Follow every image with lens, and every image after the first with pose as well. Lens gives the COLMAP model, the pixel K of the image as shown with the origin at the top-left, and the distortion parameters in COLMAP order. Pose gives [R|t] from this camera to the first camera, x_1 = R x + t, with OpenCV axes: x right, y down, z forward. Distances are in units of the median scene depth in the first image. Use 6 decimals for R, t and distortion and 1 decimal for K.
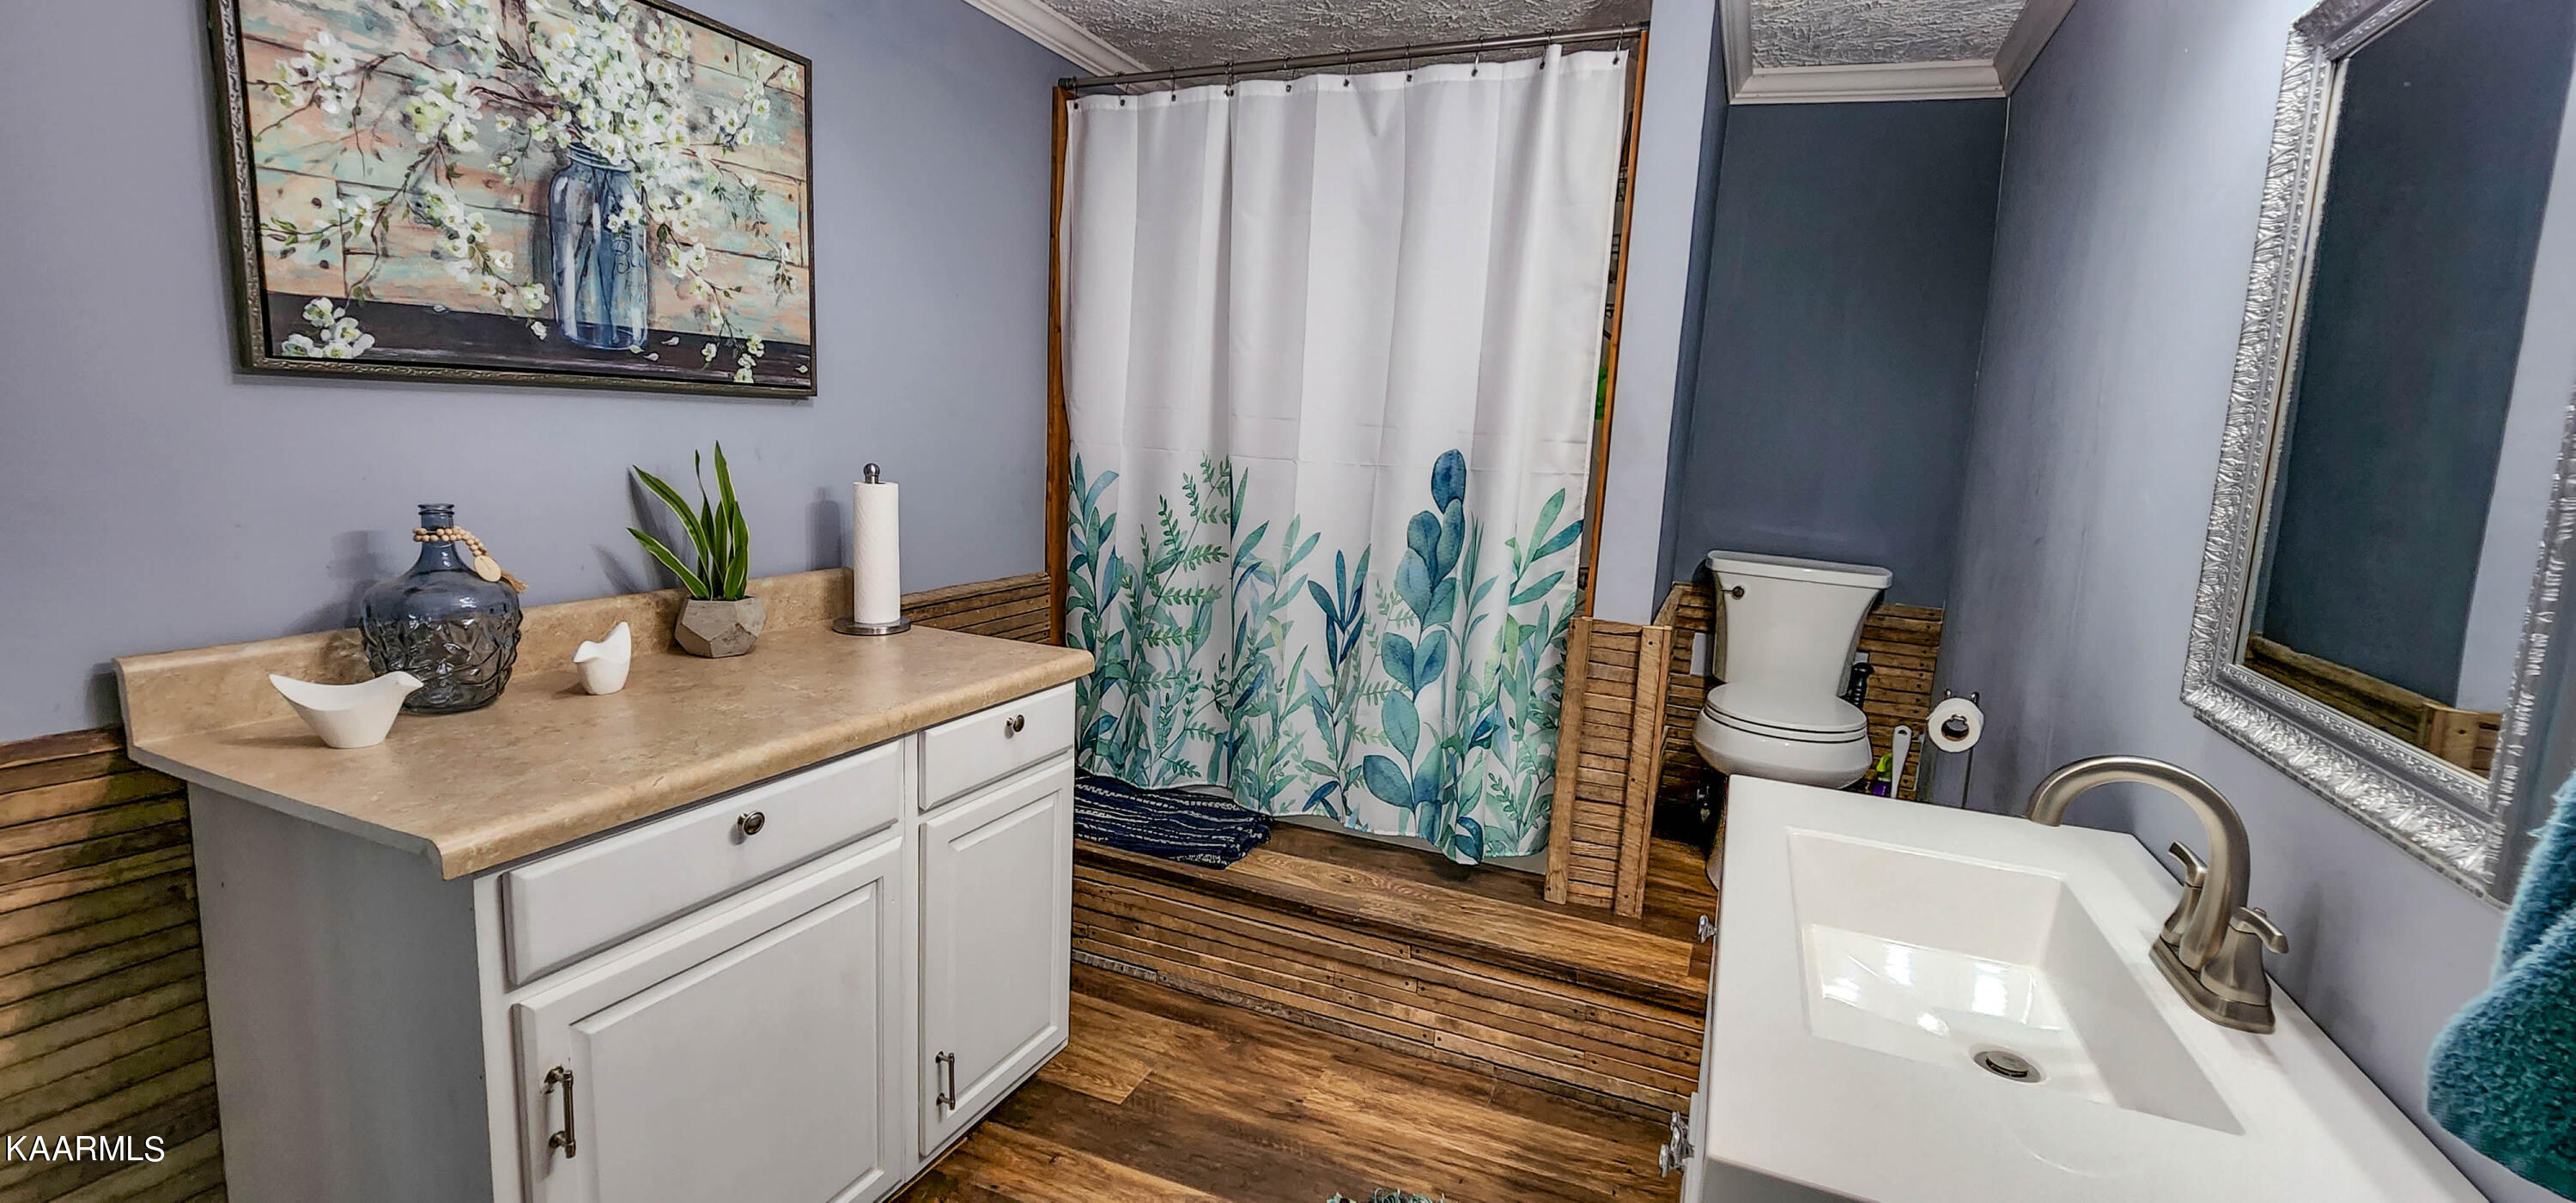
lens RADIAL K [[1068.7, 0, 1287.8], [0, 1068.7, 582.9], [0, 0, 1]] dist [-0.000883, -0.000076]
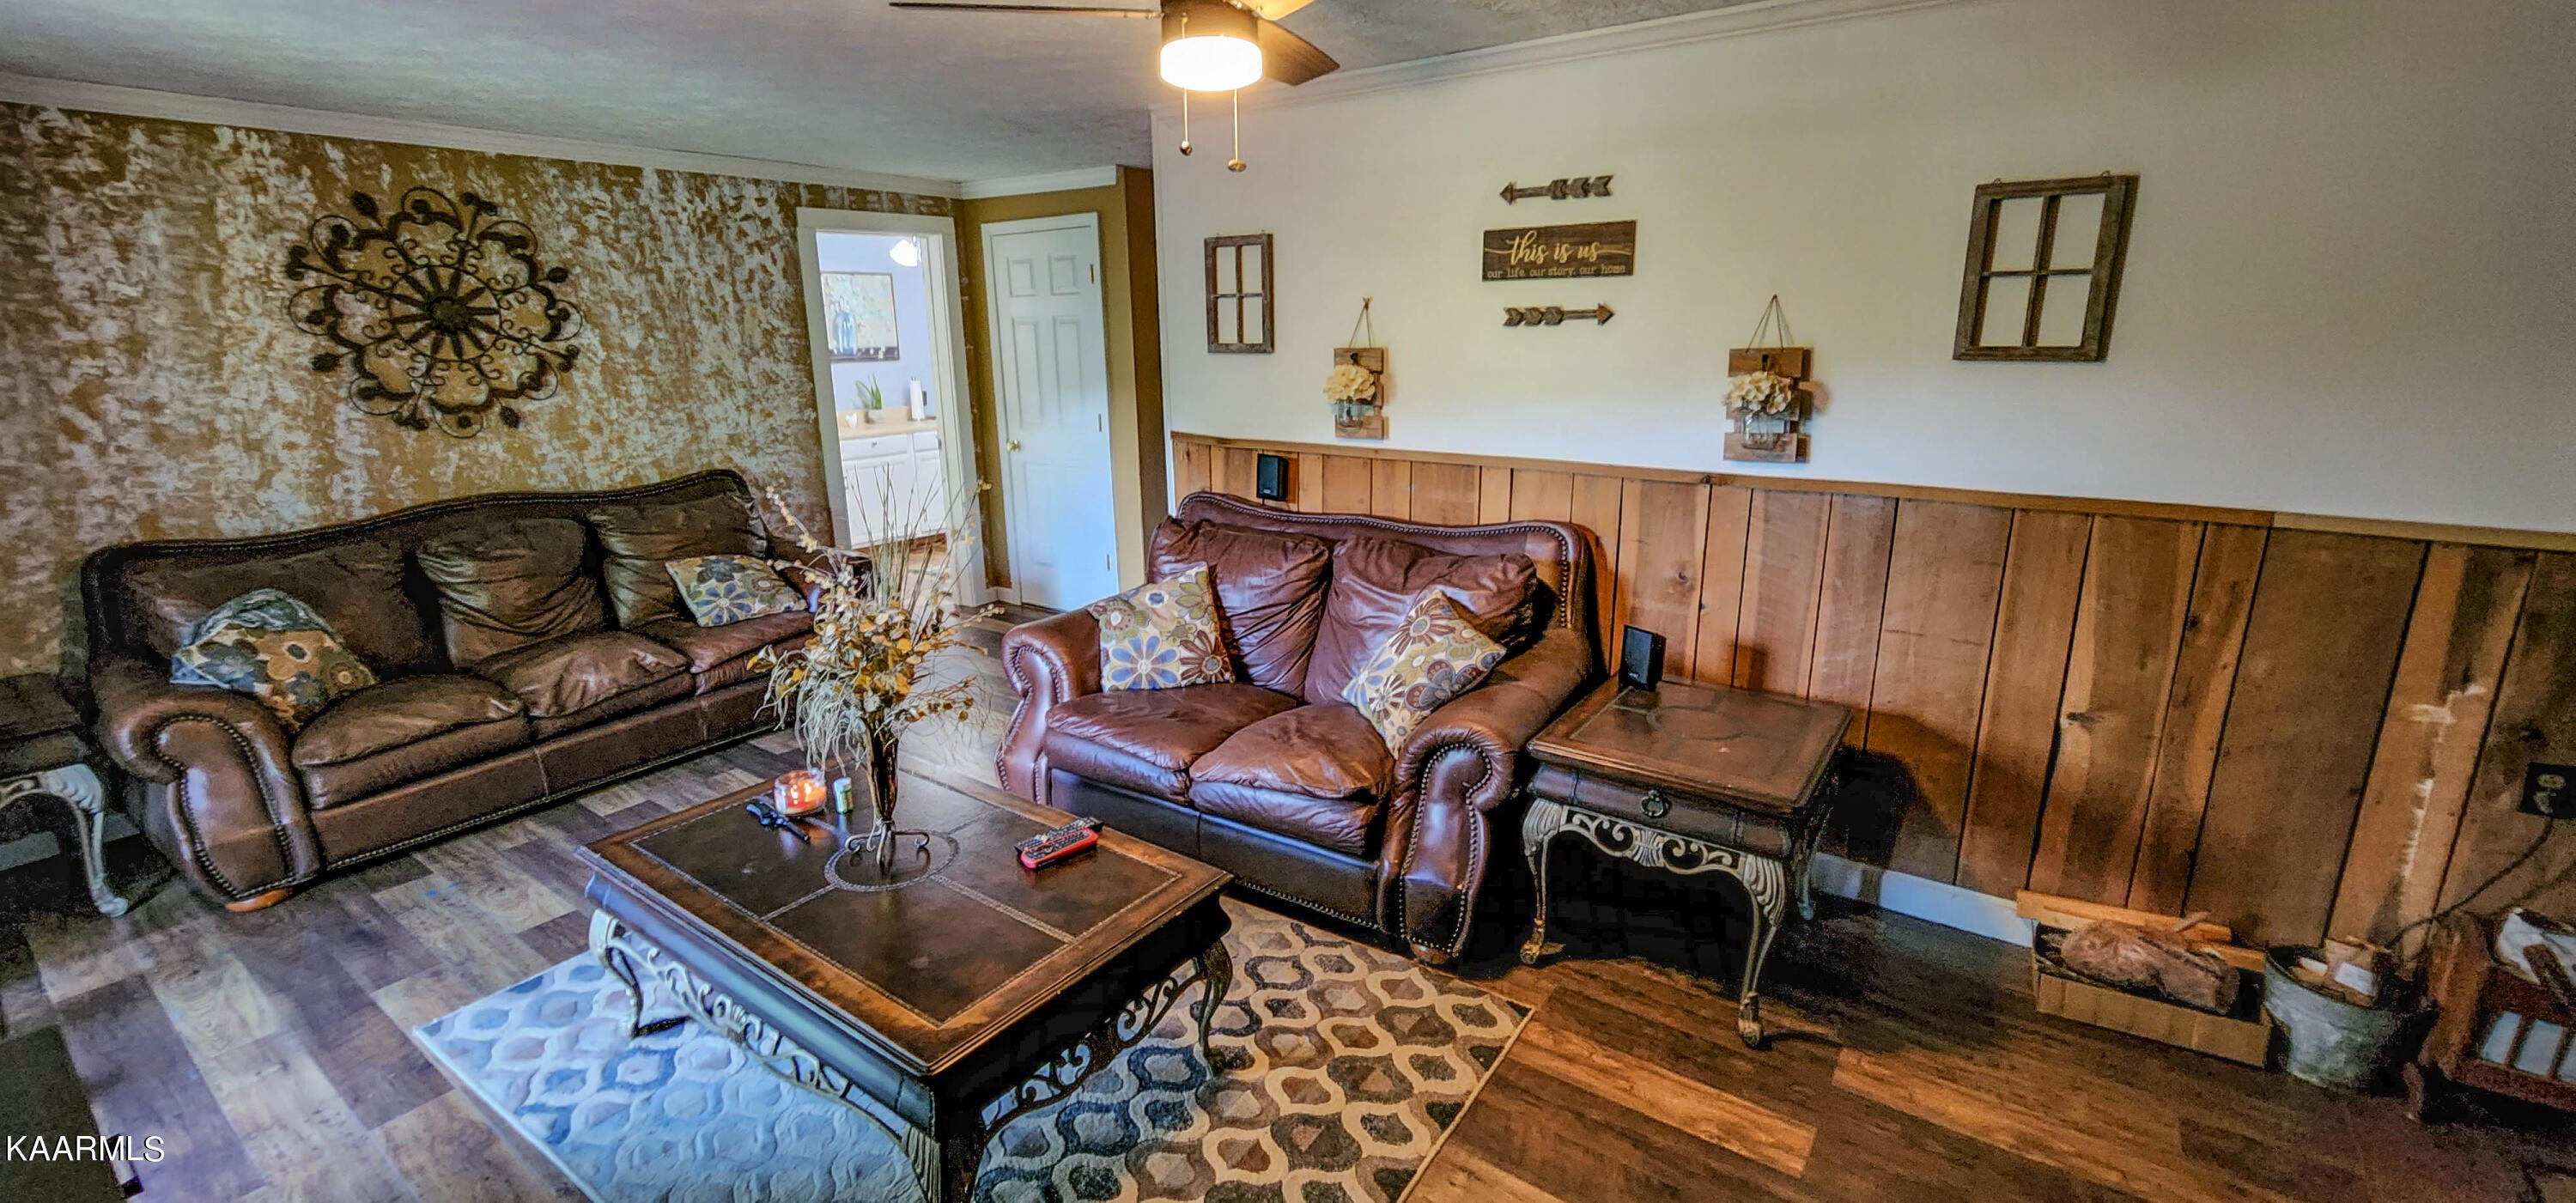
lens RADIAL K [[1063.3, 0, 1280.1], [0, 1063.3, 589.1], [0, 0, 1]] dist [-0.001904, 0.000427]
pose [[0.976964, -0.006960, -0.213291, 2.022229], [0.029395, 0.994330, 0.102197, 0.351306], [0.211370, -0.106113, 0.971629, -2.982581]]
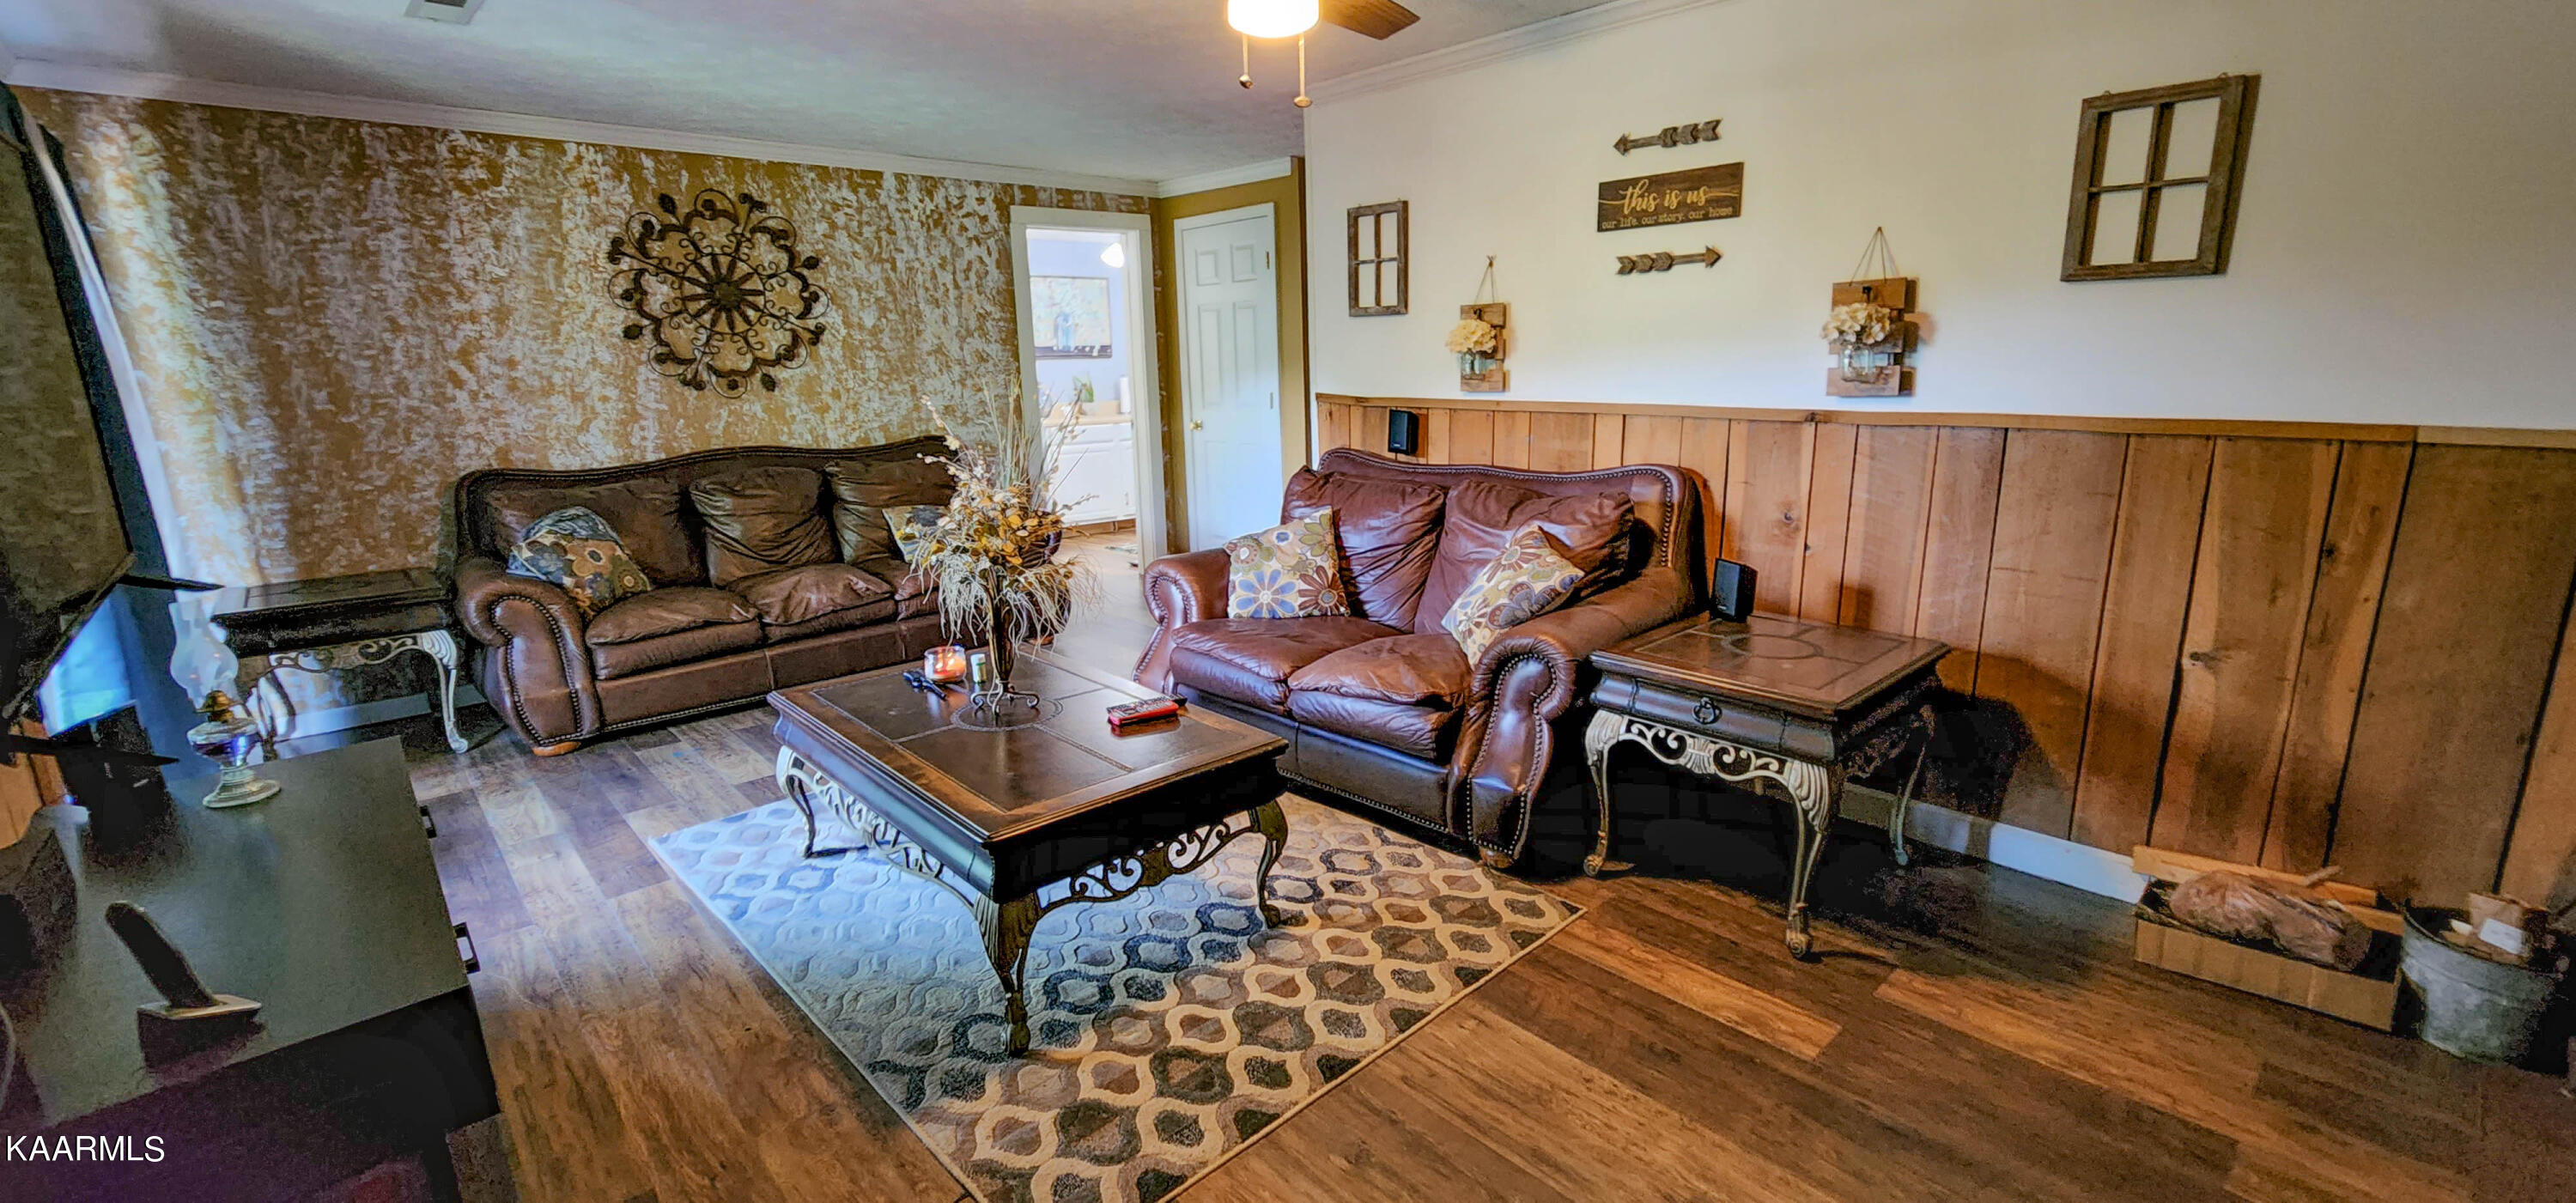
lens RADIAL K [[1078.9, 0, 1295.8], [0, 1078.9, 589.6], [0, 0, 1]] dist [-0.001252, 0.000338]
pose [[0.916267, 0.021649, -0.399982, 2.254023], [0.008119, 0.997330, 0.072580, 0.503468], [0.400485, -0.069750, 0.913645, -3.077876]]
